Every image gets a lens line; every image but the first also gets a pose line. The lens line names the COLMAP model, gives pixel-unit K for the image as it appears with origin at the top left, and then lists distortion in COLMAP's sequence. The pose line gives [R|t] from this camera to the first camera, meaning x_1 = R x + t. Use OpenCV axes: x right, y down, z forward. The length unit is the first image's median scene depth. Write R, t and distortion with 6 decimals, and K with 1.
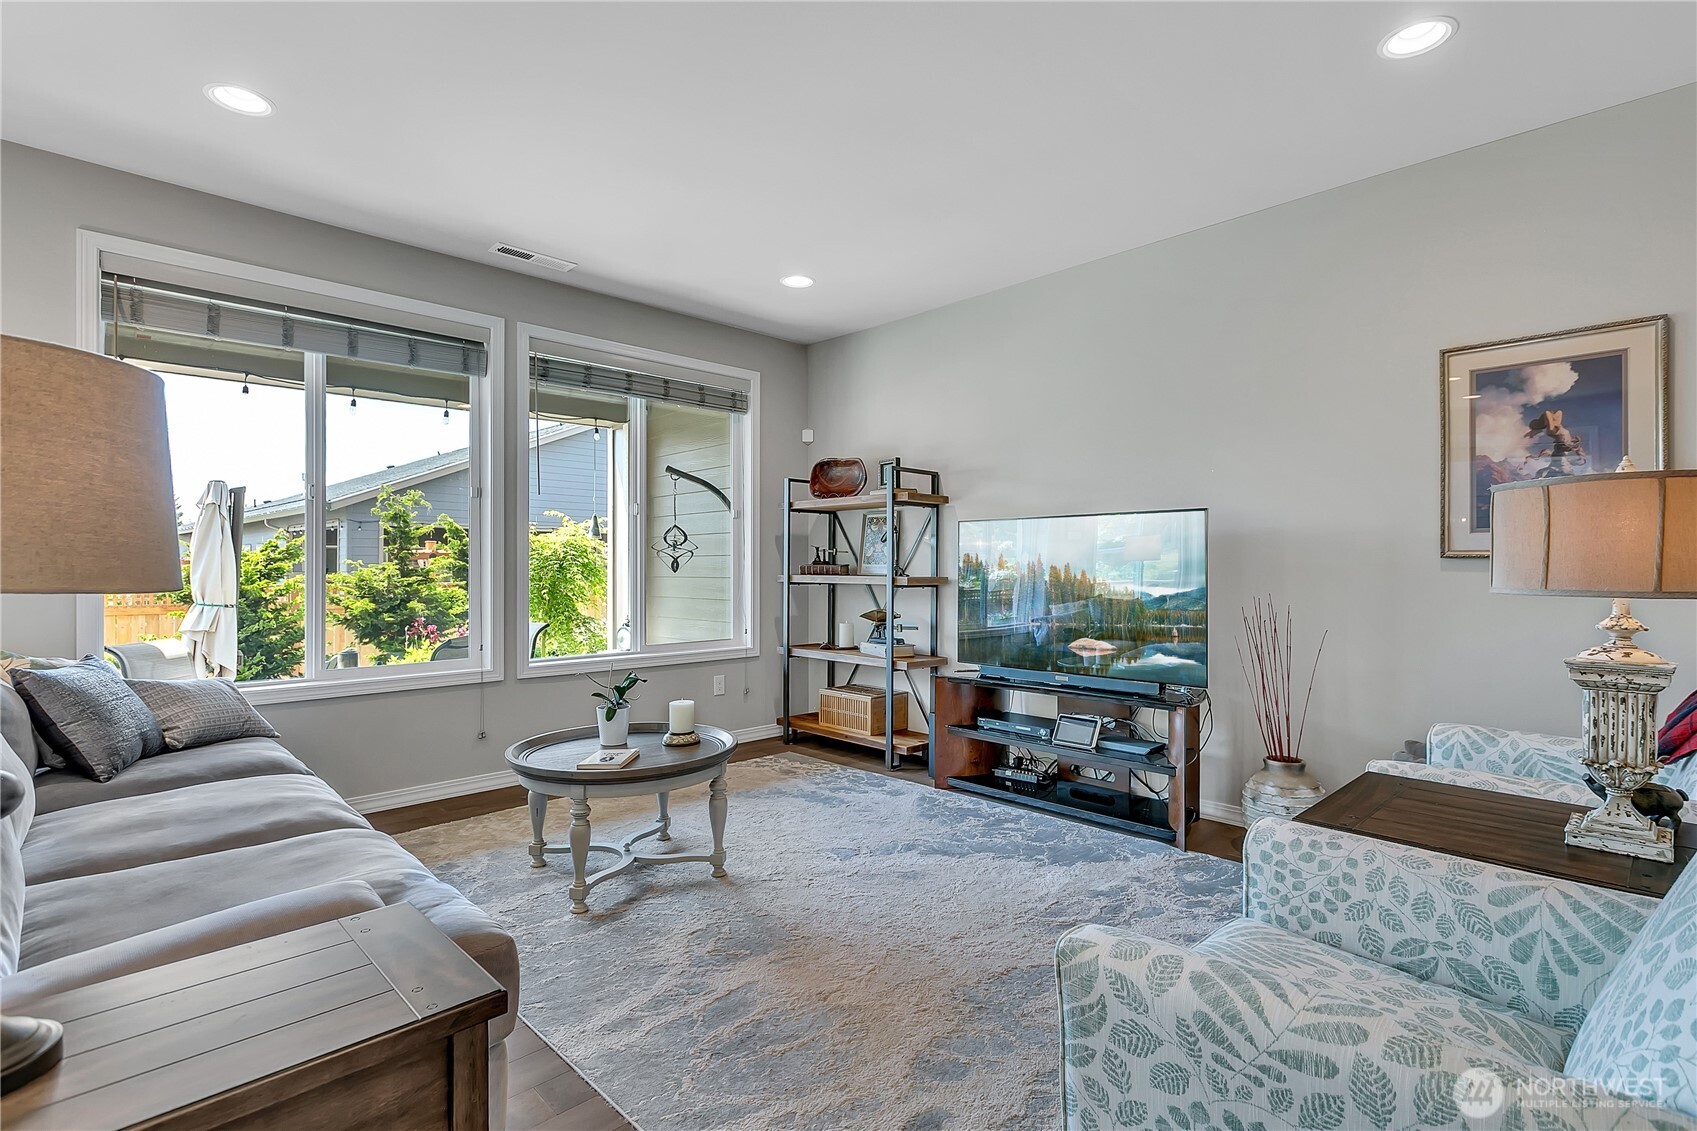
lens RADIAL K [[813.1, 0, 850.7], [0, 813.1, 569.6], [0, 0, 1]] dist [0.000313, 0.000034]
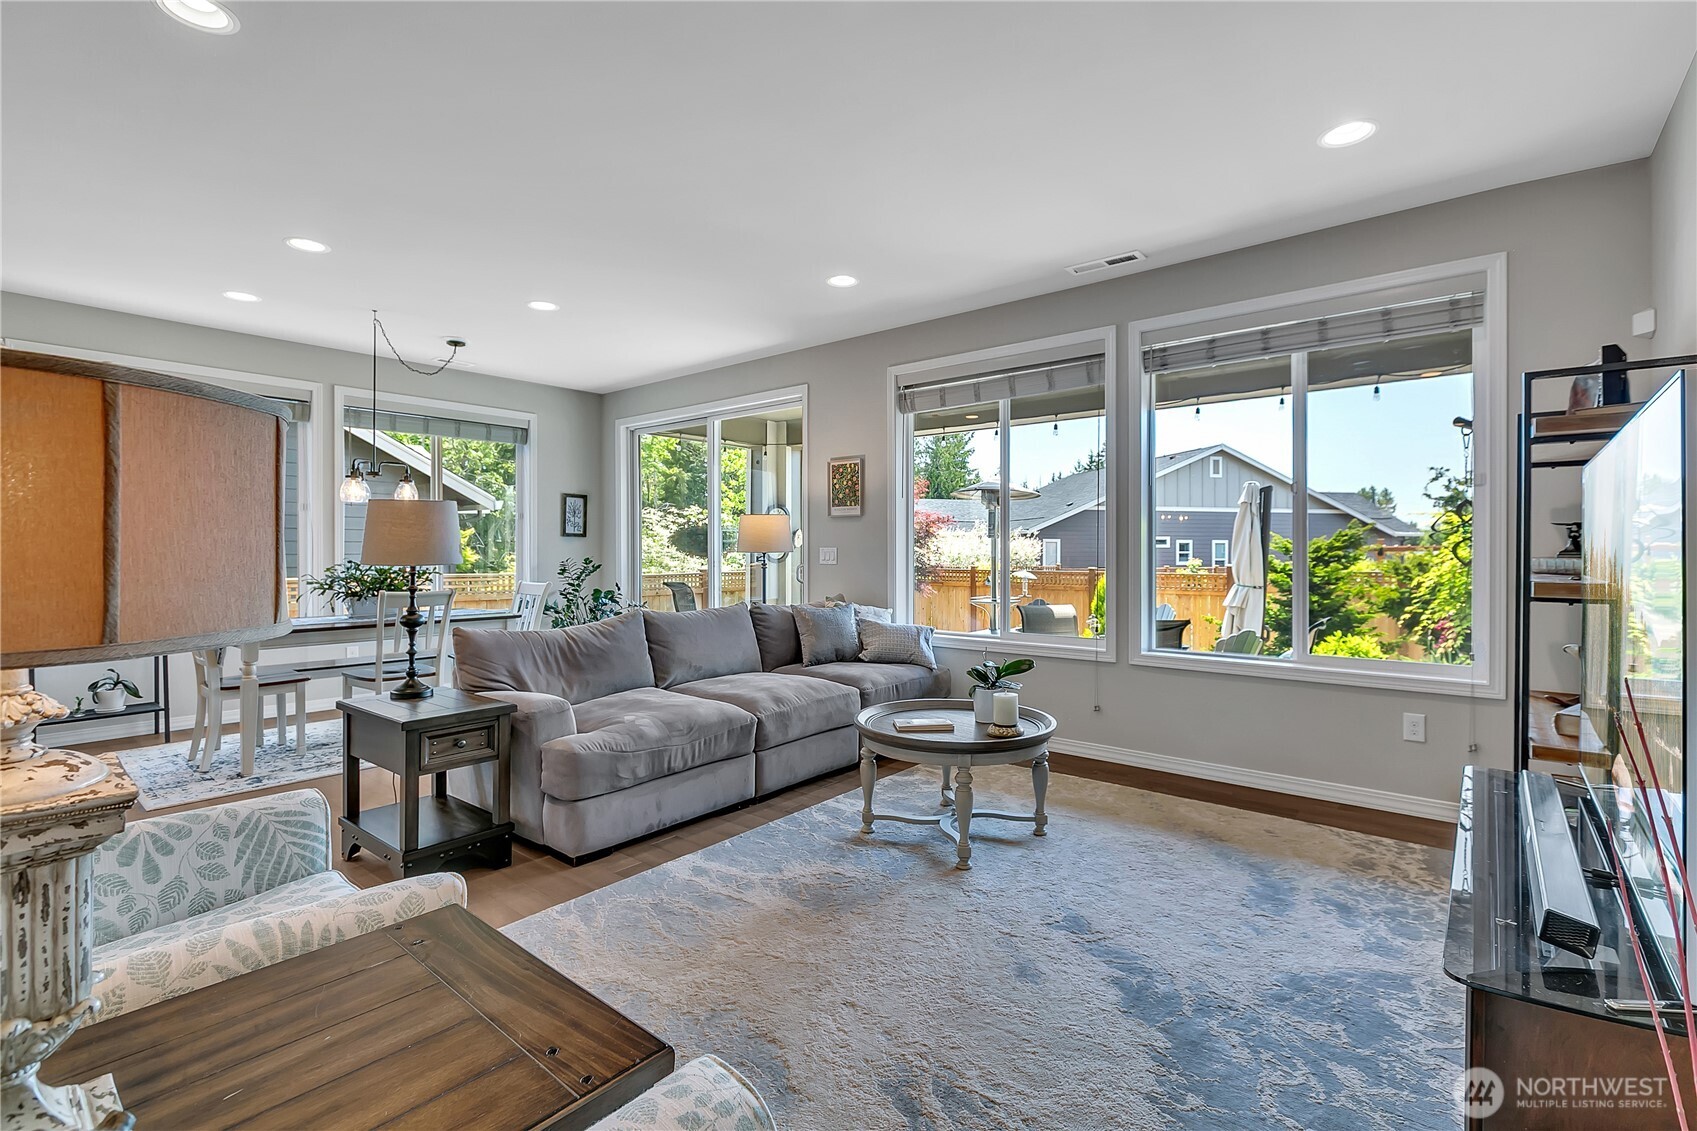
lens RADIAL K [[774.0, 0, 851.3], [0, 774.0, 553.5], [0, 0, 1]] dist [0.001808, 0.000172]
pose [[0.103021, 0.002650, -0.994676, 0.575662], [-0.003990, 0.999990, 0.002251, -0.008630], [0.994671, 0.003737, 0.103030, 0.572467]]
